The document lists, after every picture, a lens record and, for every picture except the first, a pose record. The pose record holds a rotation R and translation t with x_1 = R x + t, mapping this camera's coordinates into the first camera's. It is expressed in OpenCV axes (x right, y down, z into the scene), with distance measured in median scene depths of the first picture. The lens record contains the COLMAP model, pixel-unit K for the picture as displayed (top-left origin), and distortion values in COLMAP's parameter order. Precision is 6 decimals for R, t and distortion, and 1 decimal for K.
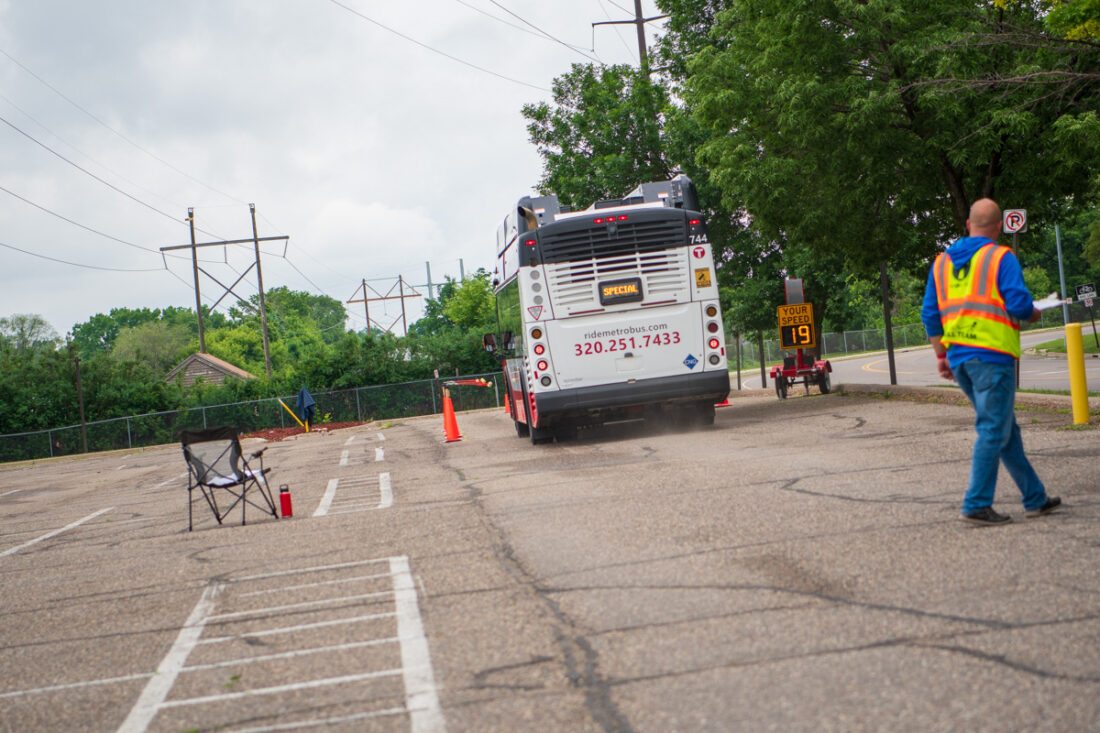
lens RADIAL K [[3233.6, 0, 550.0], [0, 3233.6, 366.5], [0, 0, 1]] dist [0.321041, -0.827818]
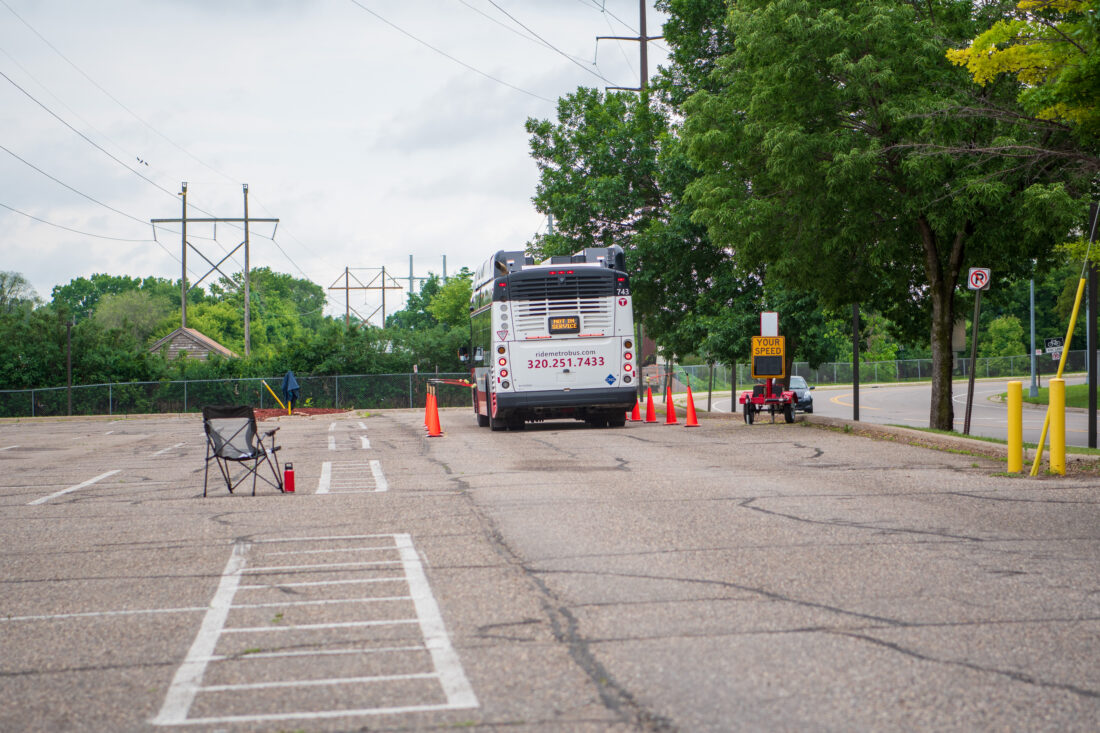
lens RADIAL K [[3233.6, 0, 550.0], [0, 3233.6, 366.5], [0, 0, 1]] dist [0.321041, -0.827818]
pose [[0.995976, 0.089229, 0.008370, -0.009744], [-0.089218, 0.996011, -0.001652, -0.003370], [-0.008484, 0.000899, 0.999964, -0.157022]]
